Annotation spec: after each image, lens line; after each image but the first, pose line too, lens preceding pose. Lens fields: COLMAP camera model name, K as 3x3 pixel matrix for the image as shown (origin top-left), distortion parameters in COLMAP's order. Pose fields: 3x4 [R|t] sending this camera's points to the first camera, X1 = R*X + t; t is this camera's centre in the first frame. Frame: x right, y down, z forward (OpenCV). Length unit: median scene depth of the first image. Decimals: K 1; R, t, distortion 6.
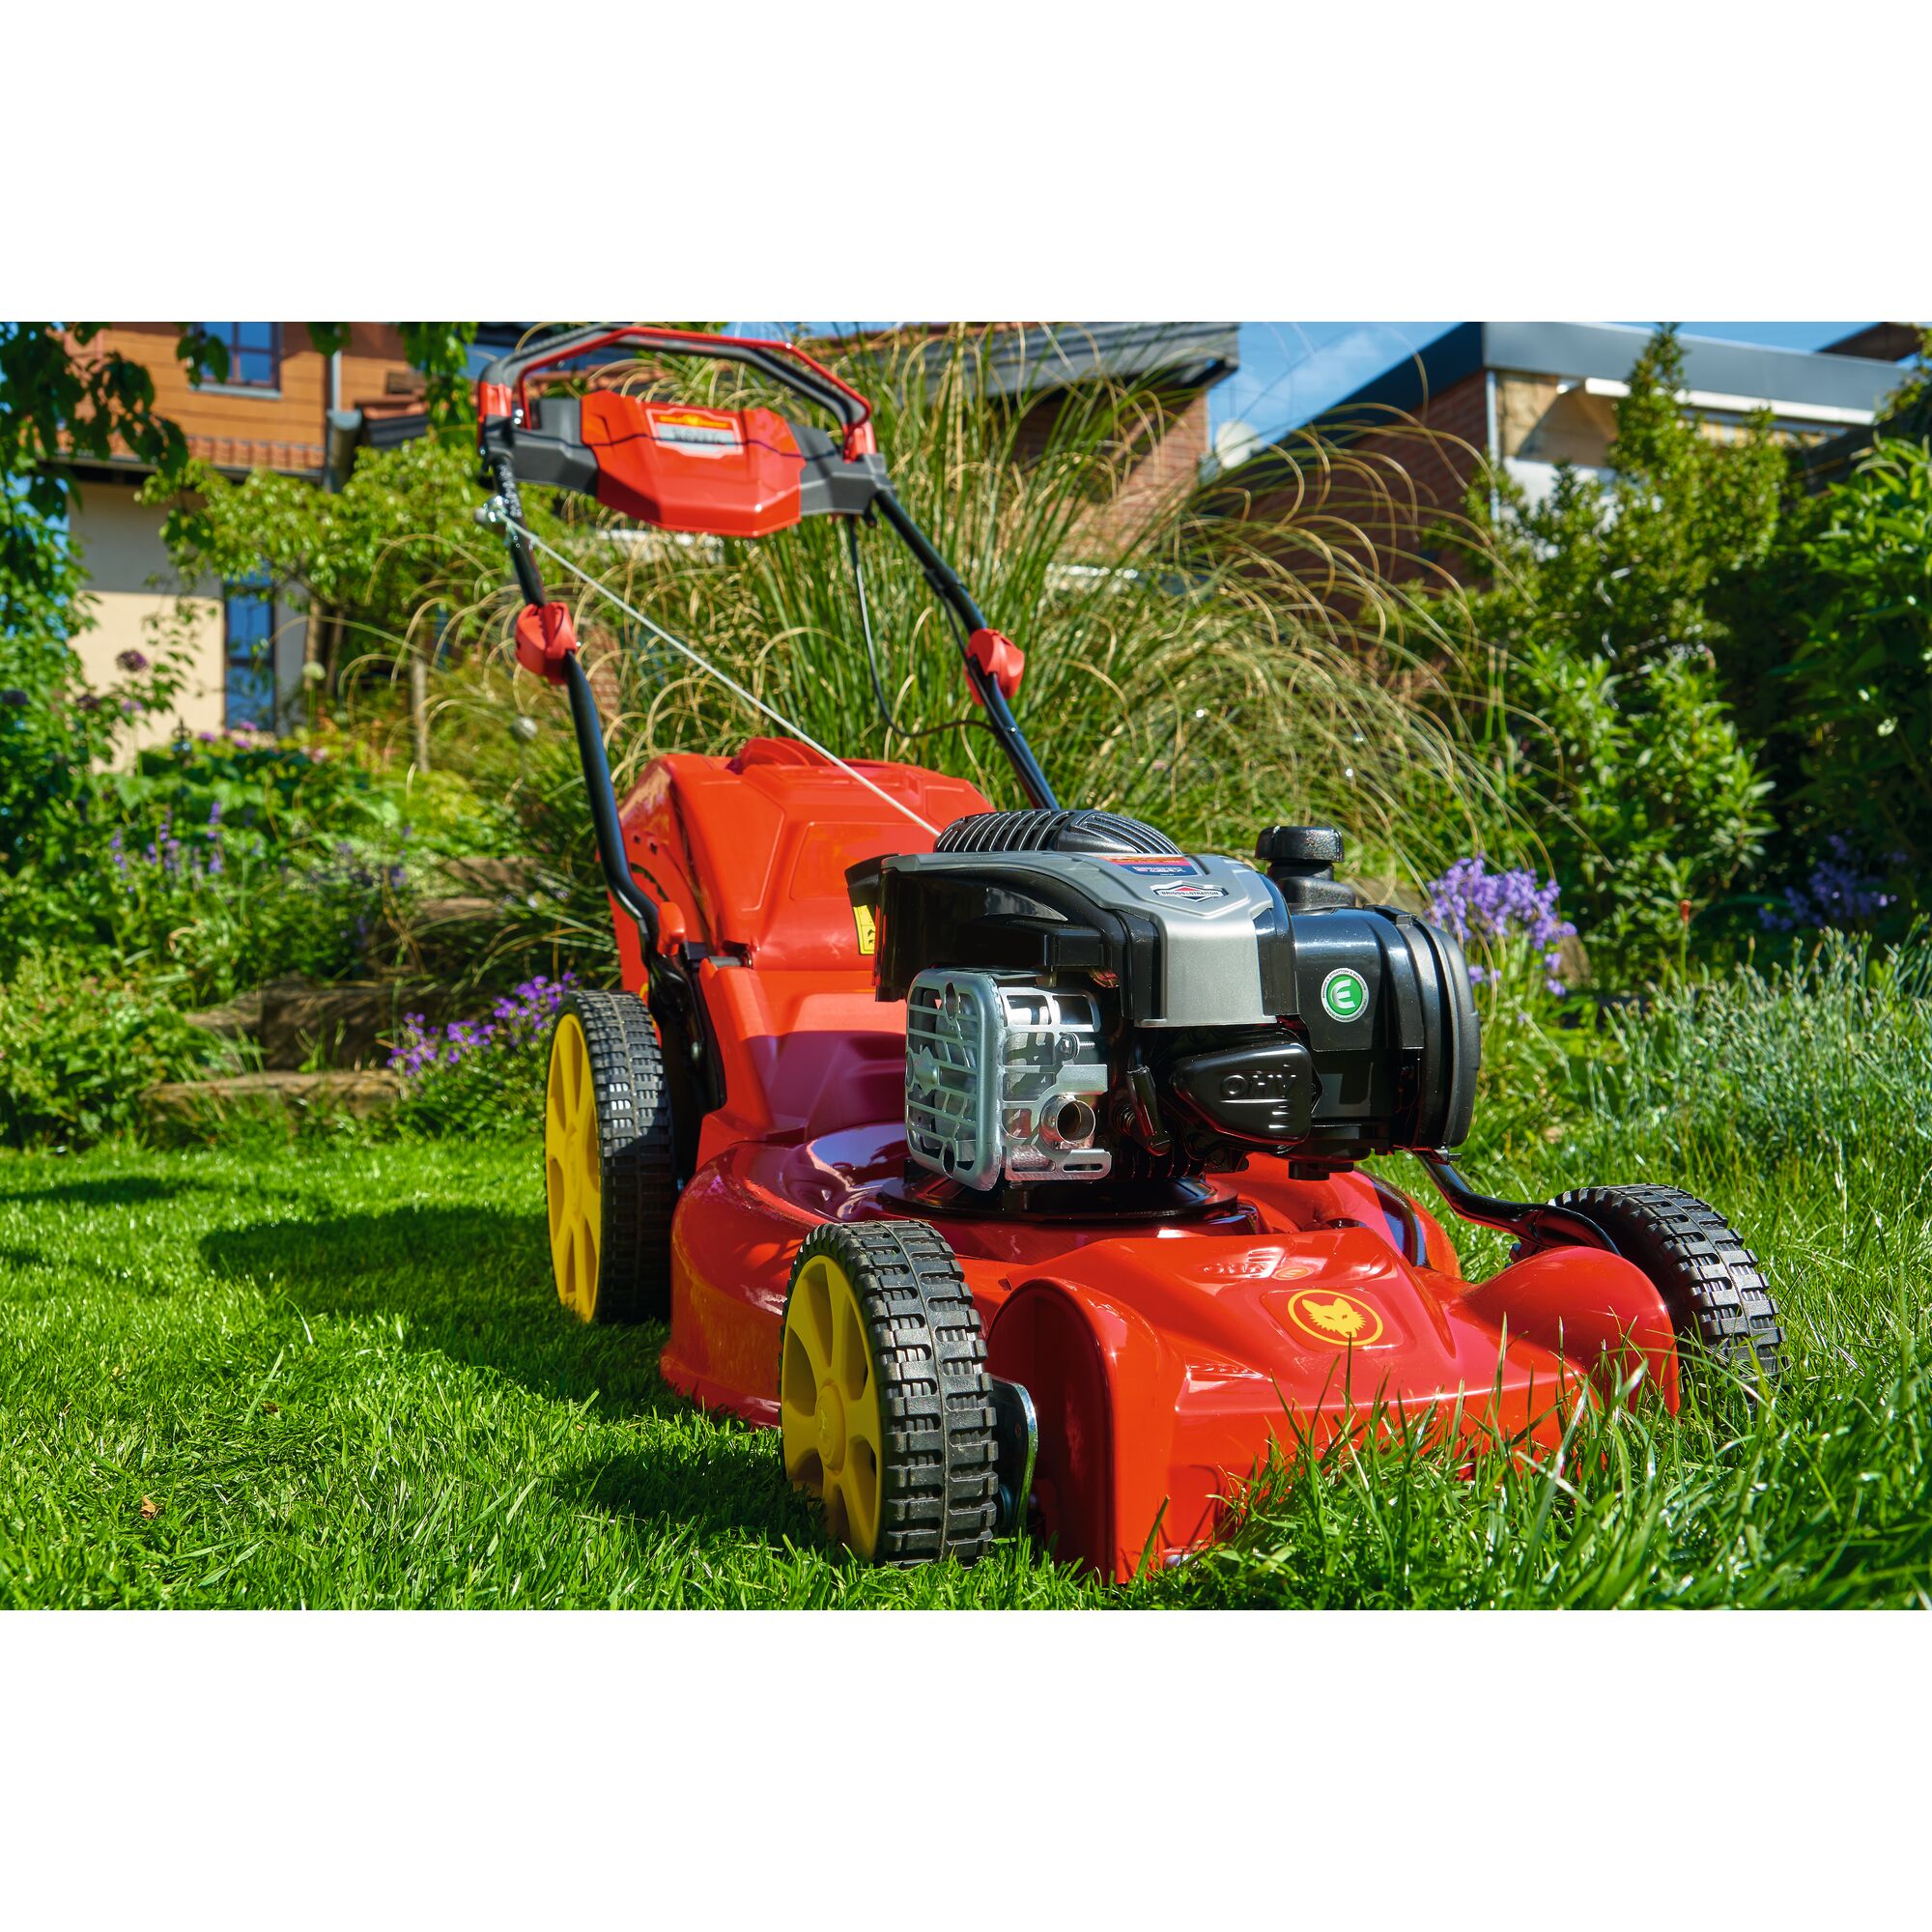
lens RADIAL K [[1926.5, 0, 966.0], [0, 1926.5, 966.0], [0, 0, 1]] dist [-0.042582, 0.010418]
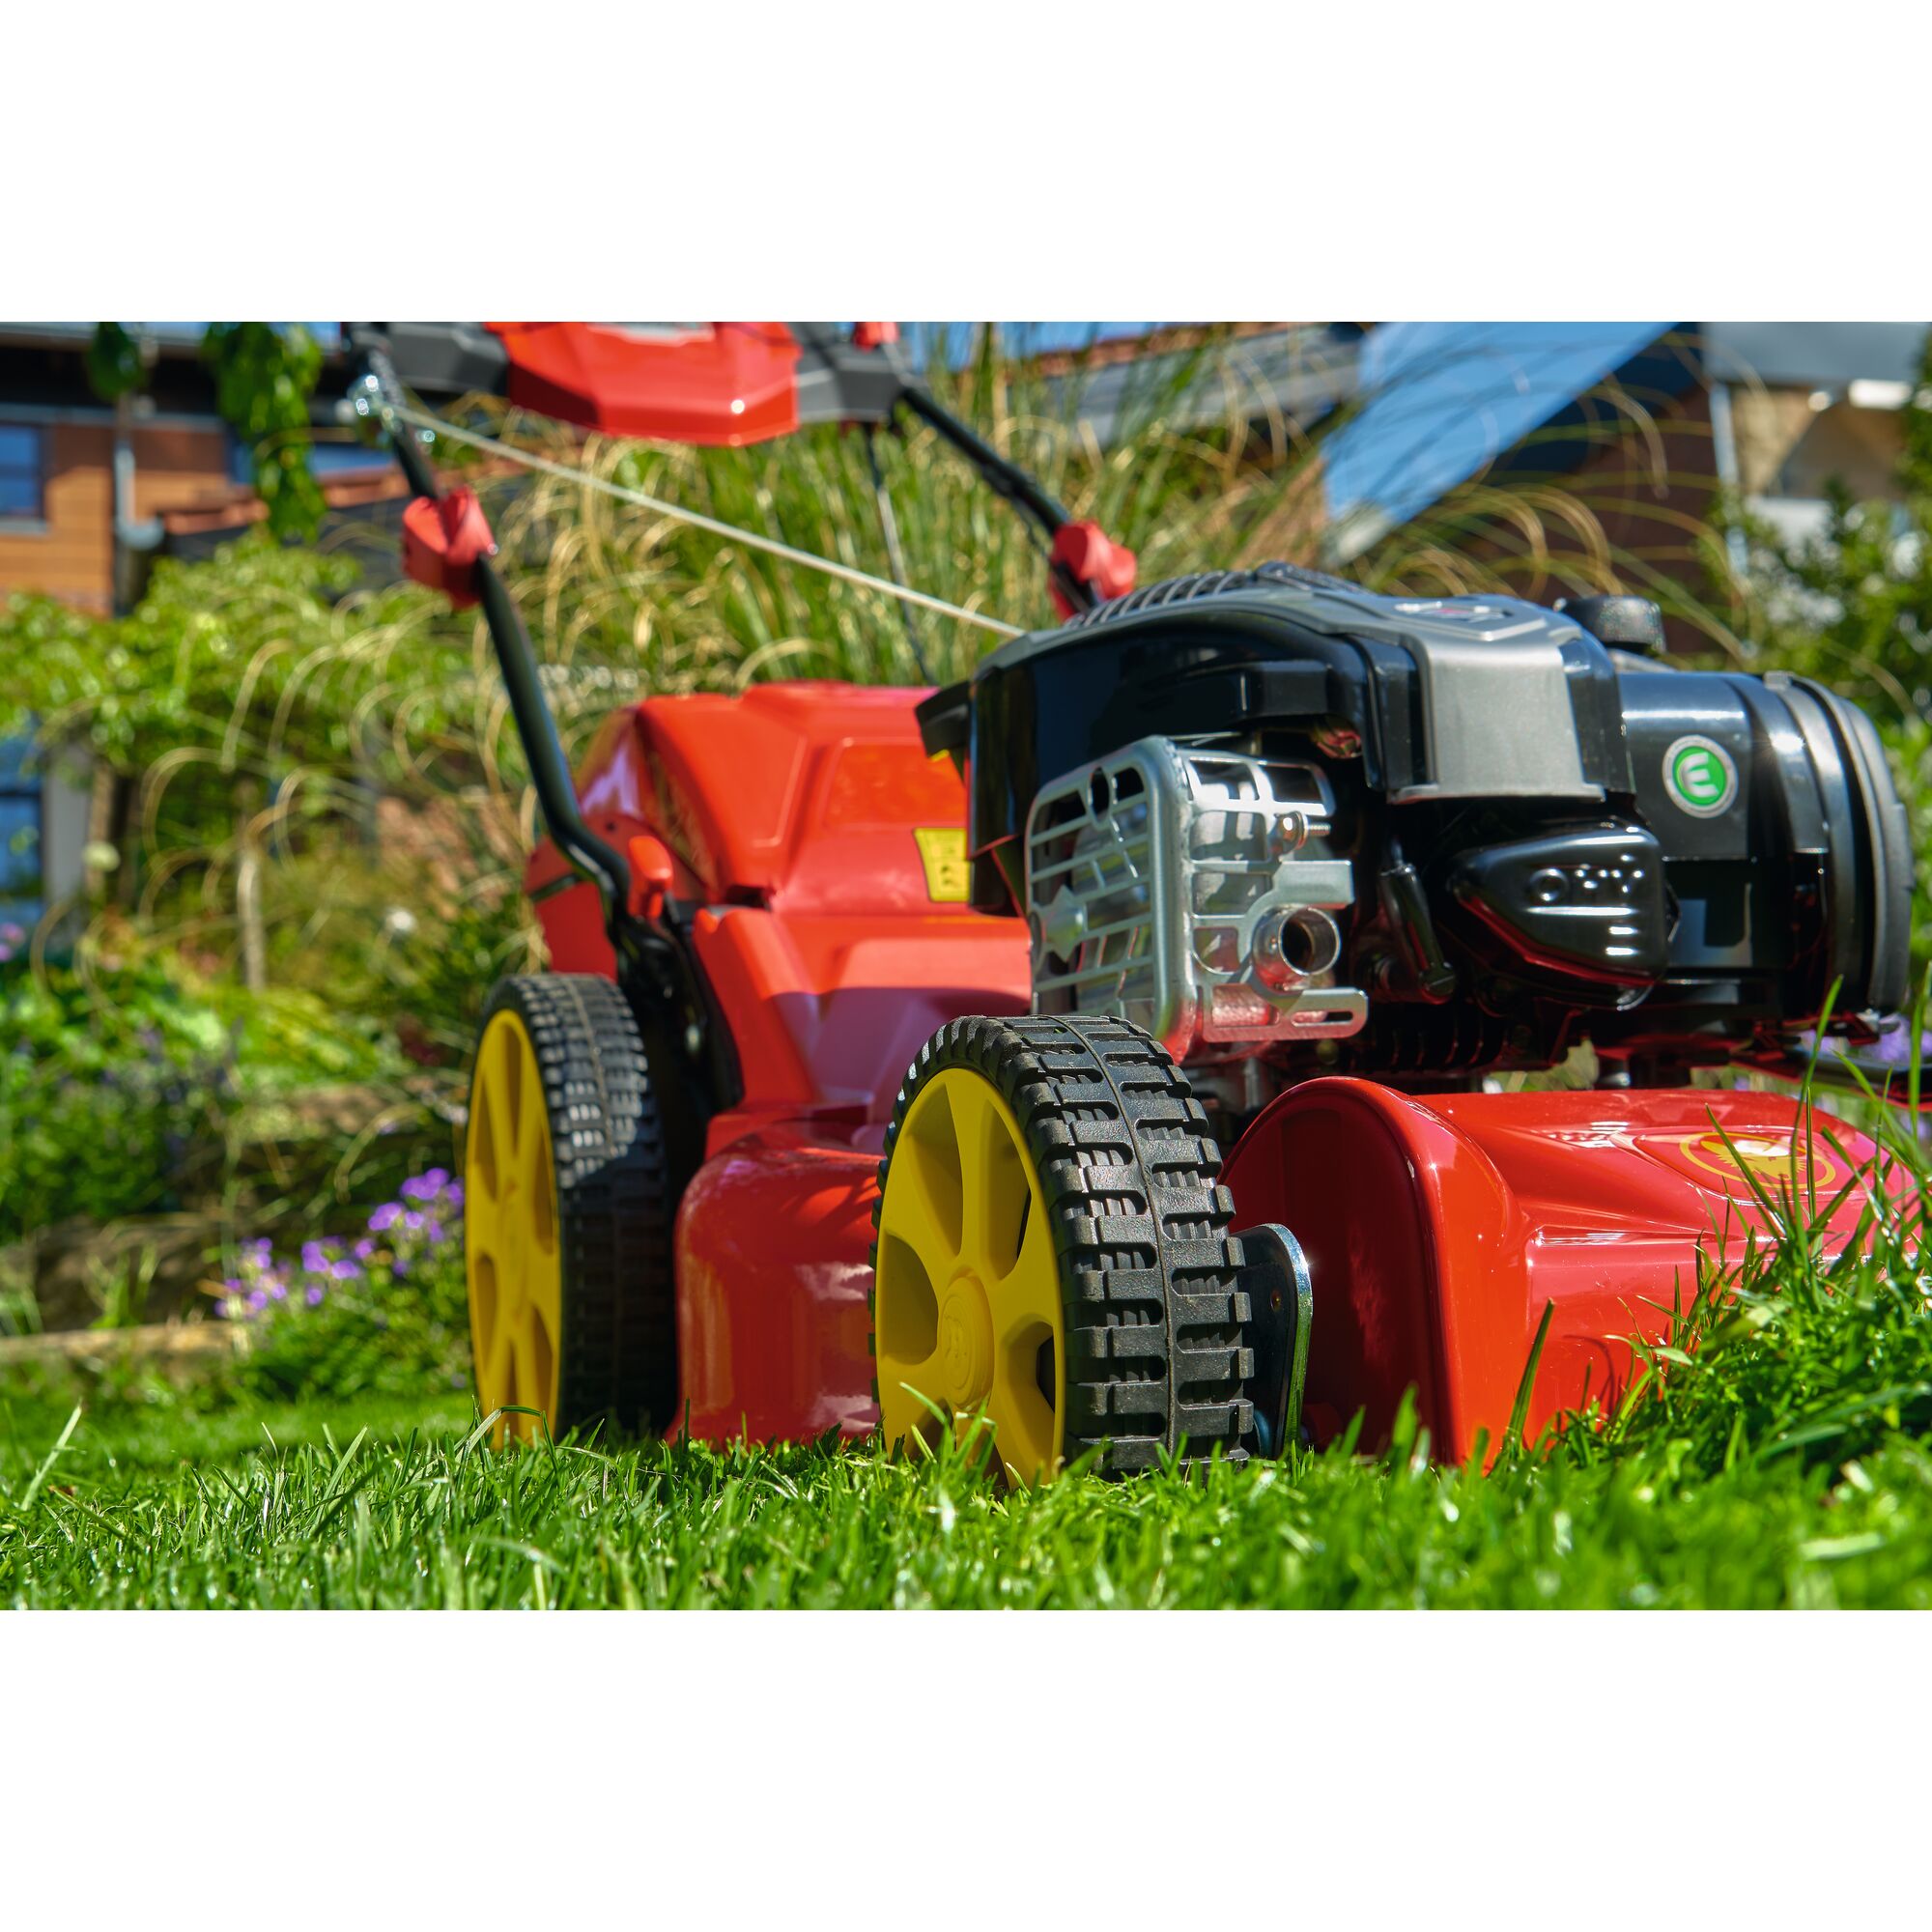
lens RADIAL K [[2713.4, 0, 966.0], [0, 2713.4, 966.0], [0, 0, 1]] dist [-0.018787, -0.059980]
pose [[0.998671, -0.049065, -0.015754, -0.030809], [0.046848, 0.991778, -0.119090, 0.135943], [0.021468, 0.118193, 0.992759, 0.071124]]
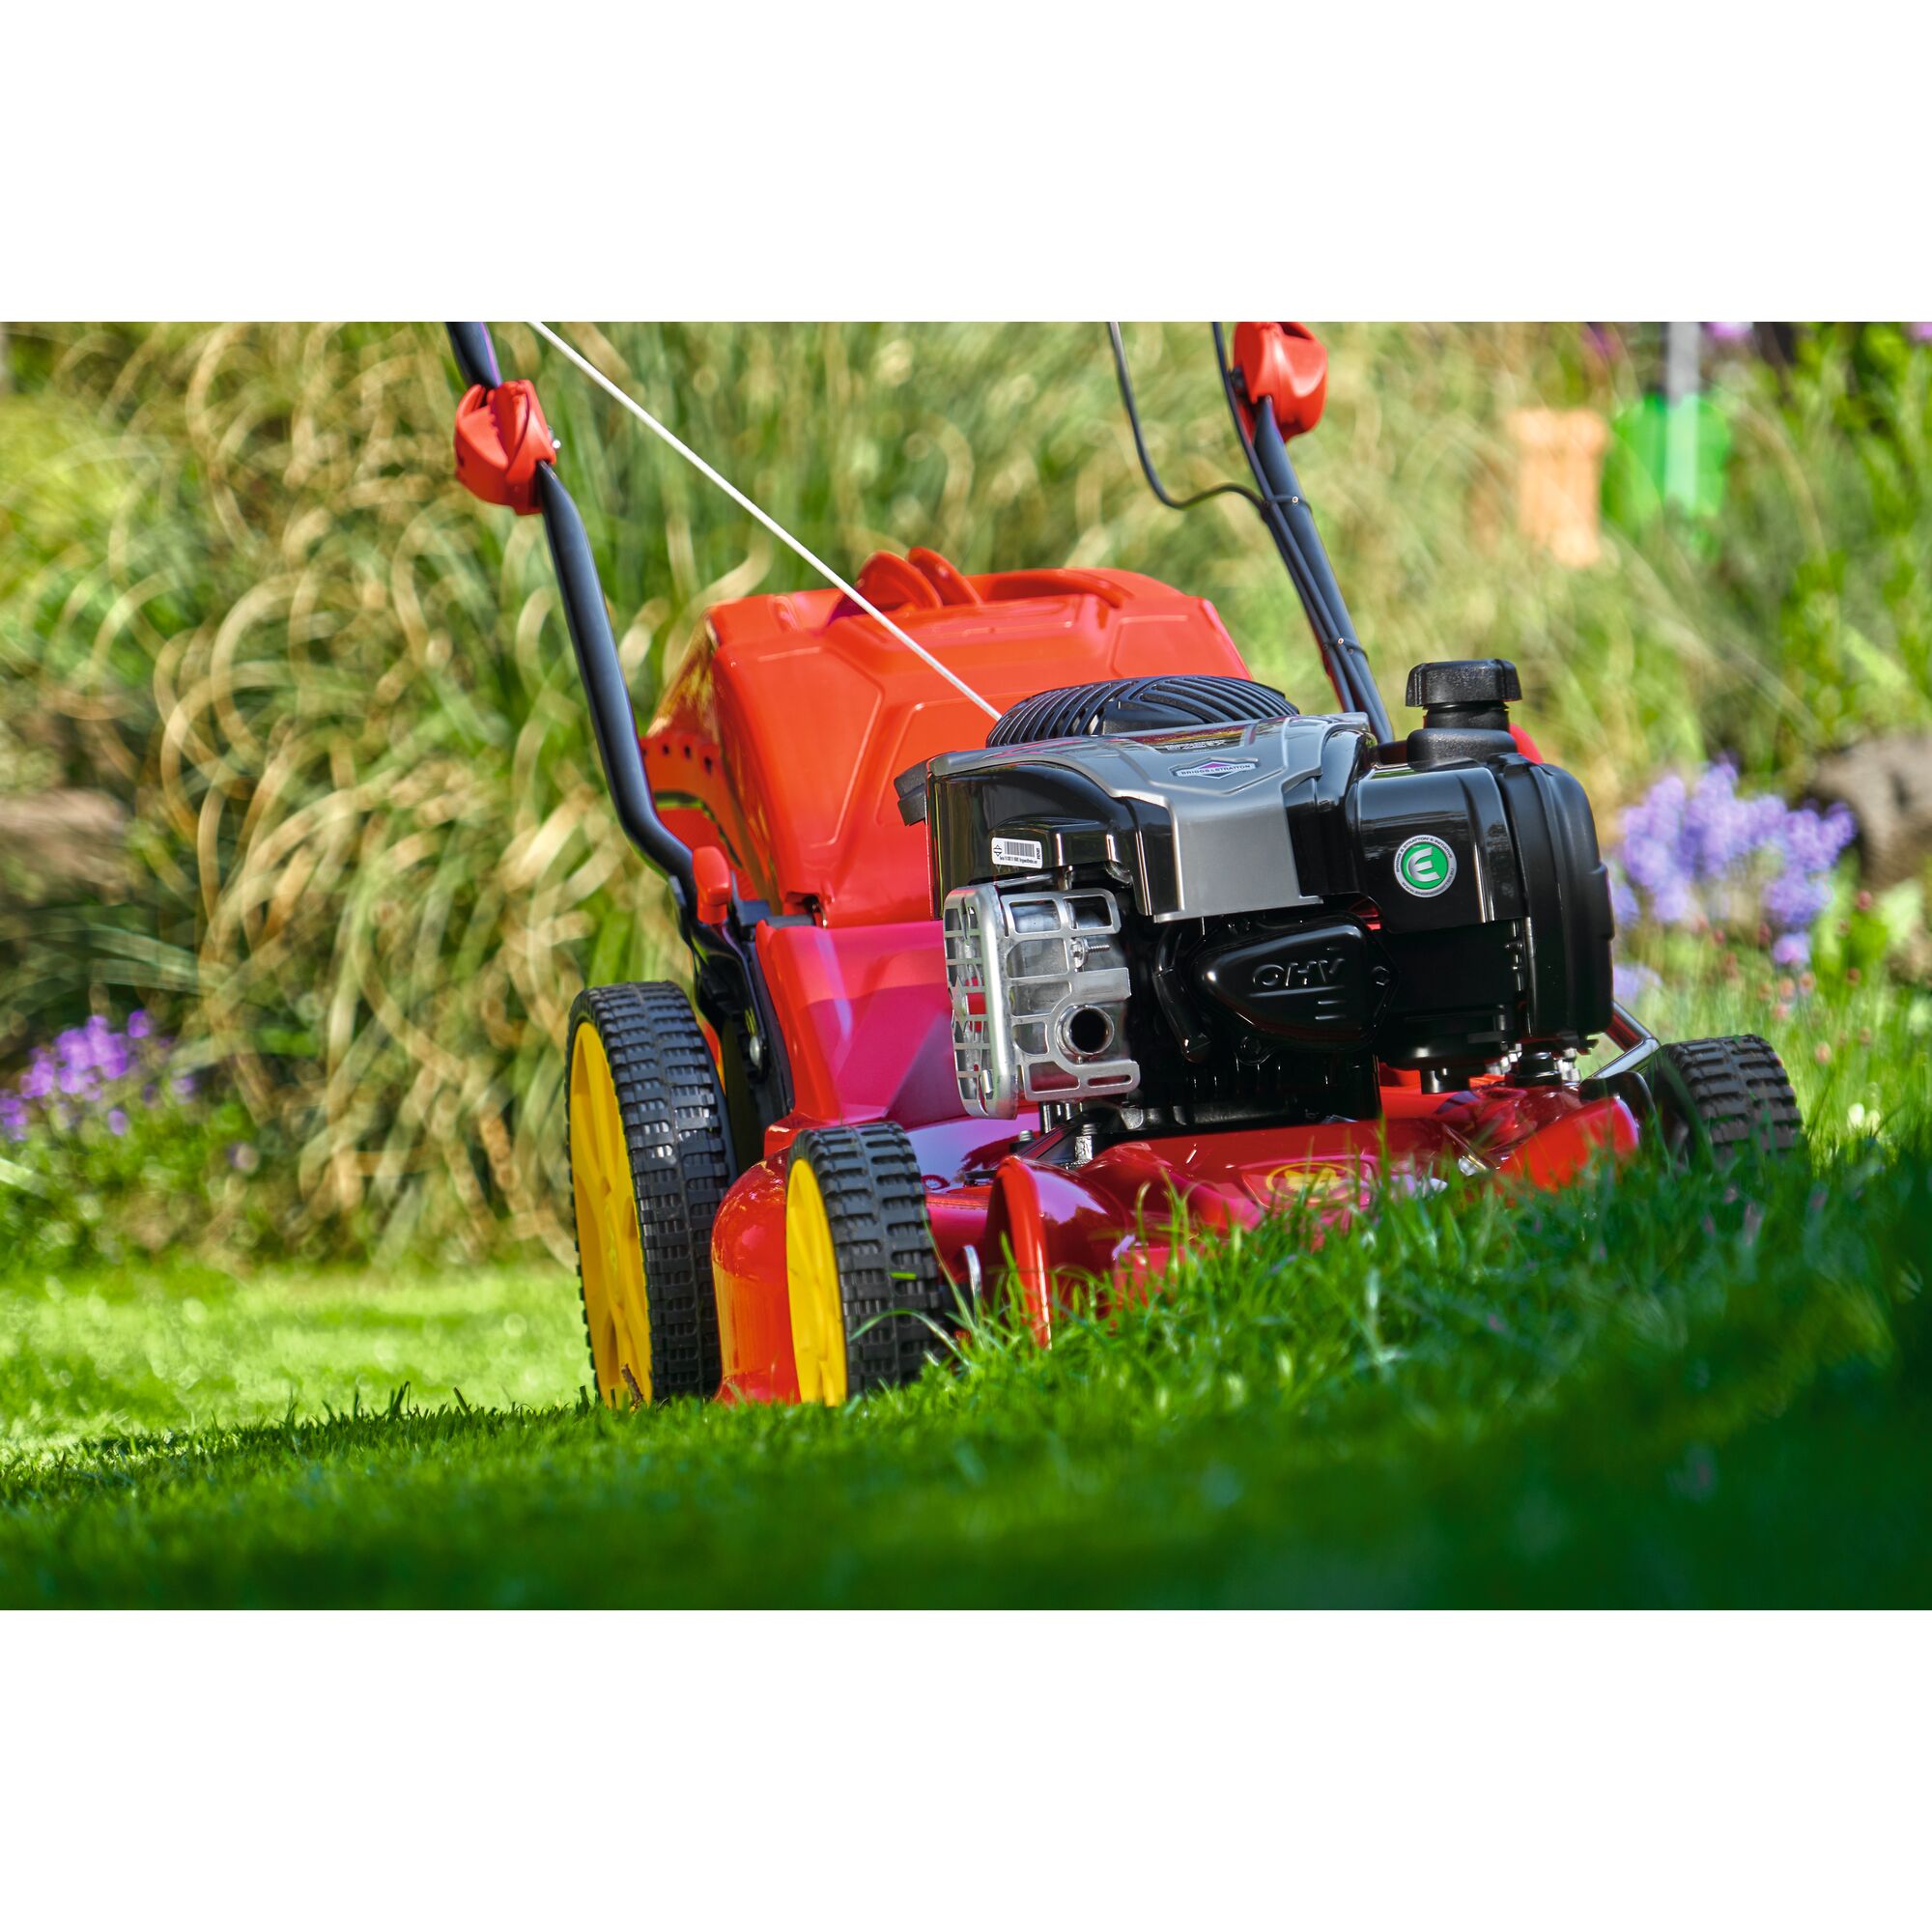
lens RADIAL K [[9583.2, 0, 966.0], [0, 9583.2, 966.0], [0, 0, 1]] dist [-0.313689, -6.105555]
pose [[0.975809, -0.105405, -0.191536, 0.627195], [0.101791, 0.994394, -0.028638, 0.124618], [0.193480, 0.008448, 0.981068, -2.505328]]
